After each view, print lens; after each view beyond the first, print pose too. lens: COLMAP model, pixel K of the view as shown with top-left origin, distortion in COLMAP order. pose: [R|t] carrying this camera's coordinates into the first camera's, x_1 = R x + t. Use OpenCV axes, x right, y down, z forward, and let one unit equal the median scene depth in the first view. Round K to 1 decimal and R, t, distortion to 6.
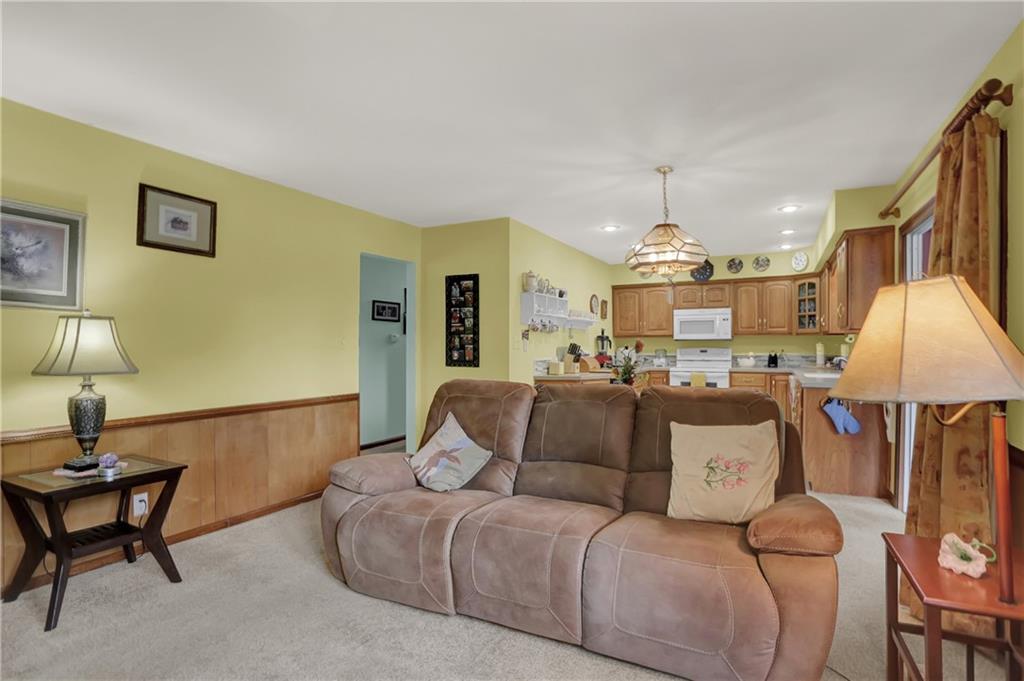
lens RADIAL K [[522.2, 0, 504.4], [0, 522.2, 346.7], [0, 0, 1]] dist [-0.052876, 0.018616]
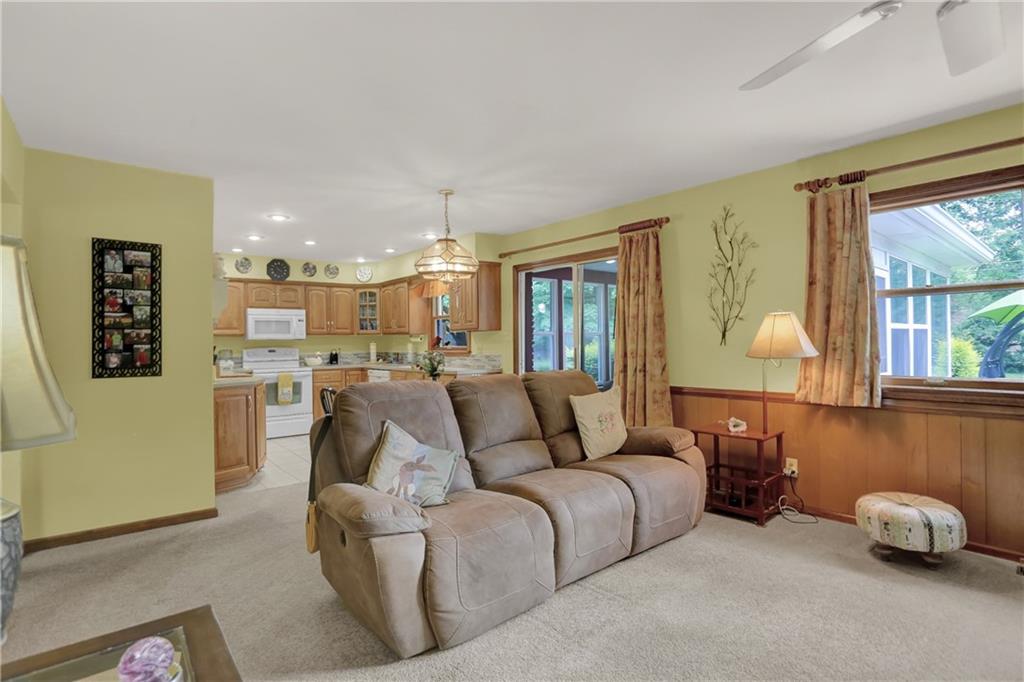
lens RADIAL K [[522.2, 0, 510.0], [0, 522.2, 336.1], [0, 0, 1]] dist [-0.052876, 0.018616]
pose [[0.391181, 0.009147, 0.920268, -0.374317], [0.014730, 0.999760, -0.016199, 0.002549], [-0.920196, 0.019893, 0.390952, 0.216554]]
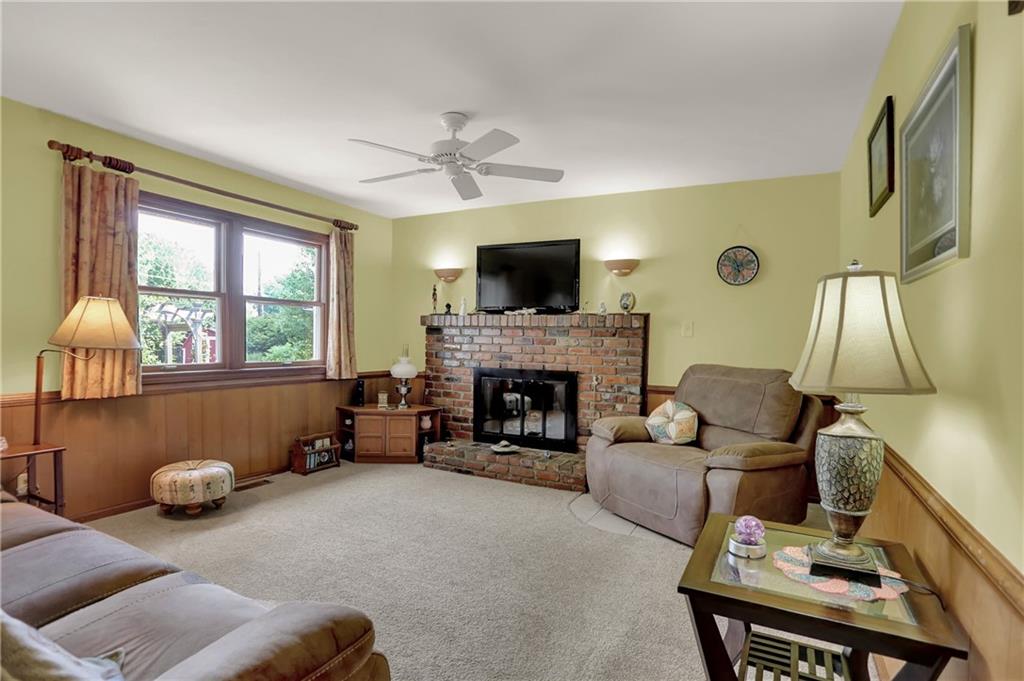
lens RADIAL K [[522.2, 0, 521.6], [0, 522.2, 348.5], [0, 0, 1]] dist [-0.052876, 0.018616]
pose [[-0.999622, -0.021561, -0.017083, -0.186768], [-0.021878, 0.999588, 0.018566, 0.003819], [0.016675, 0.018933, -0.999682, 0.569130]]
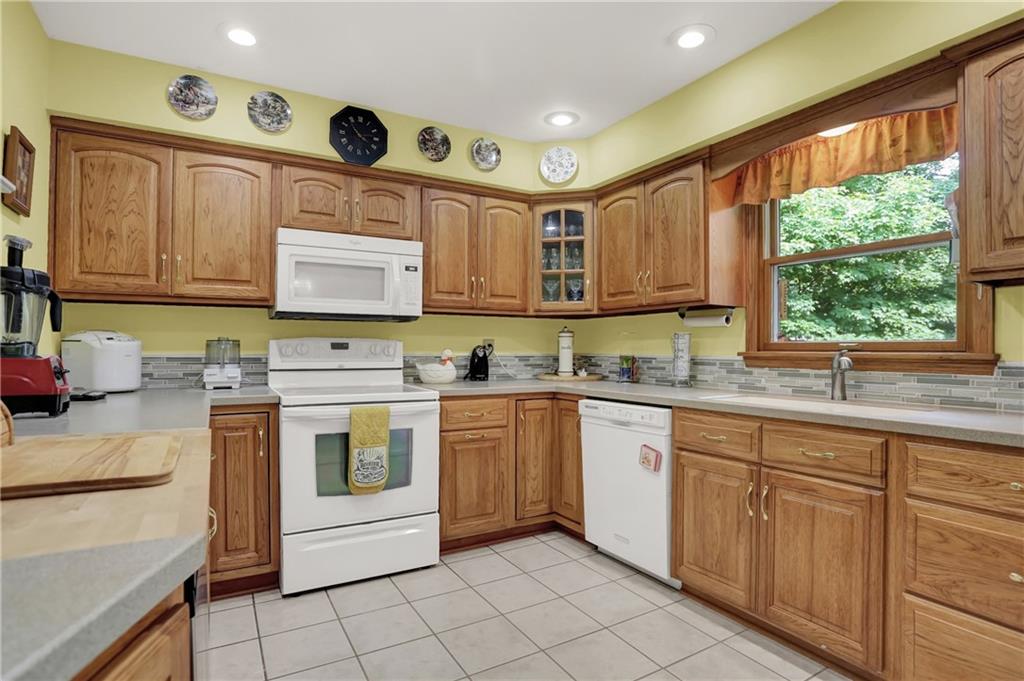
lens RADIAL K [[522.2, 0, 507.2], [0, 522.2, 344.4], [0, 0, 1]] dist [-0.052876, 0.018616]
pose [[0.540376, 0.015473, 0.841281, 0.126733], [-0.008169, 0.999880, -0.013143, 0.012780], [-0.841384, 0.000230, 0.540438, 0.736107]]
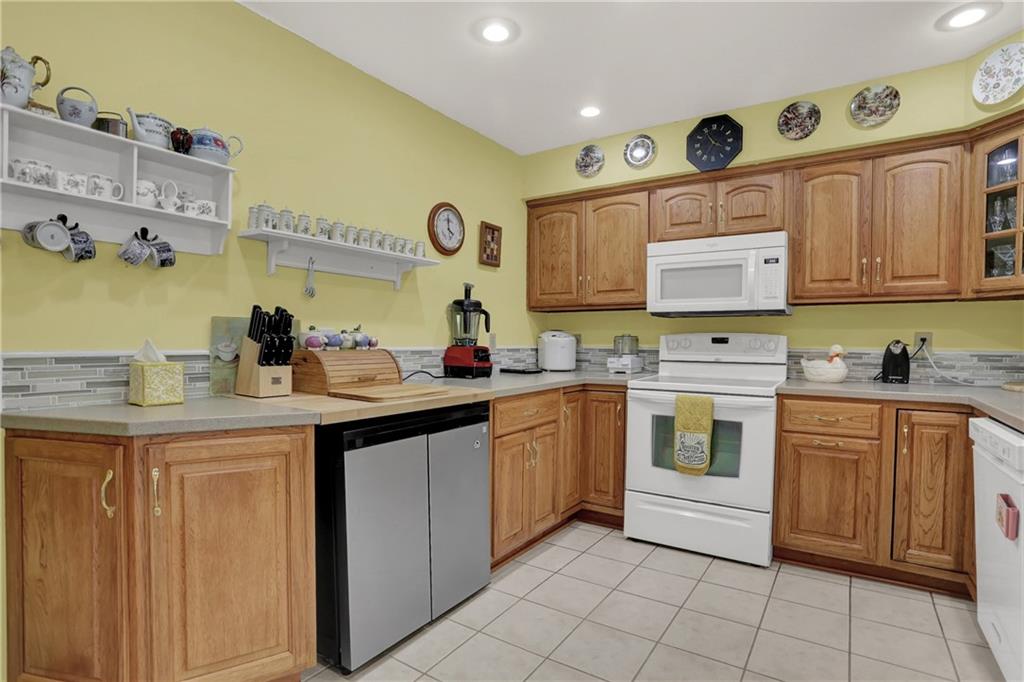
lens RADIAL K [[522.2, 0, 507.5], [0, 522.2, 350.6], [0, 0, 1]] dist [-0.052876, 0.018616]
pose [[0.994645, 0.014186, -0.102373, 0.276278], [-0.011968, 0.999681, 0.022256, 0.010475], [0.102656, -0.020912, 0.994497, 0.605056]]
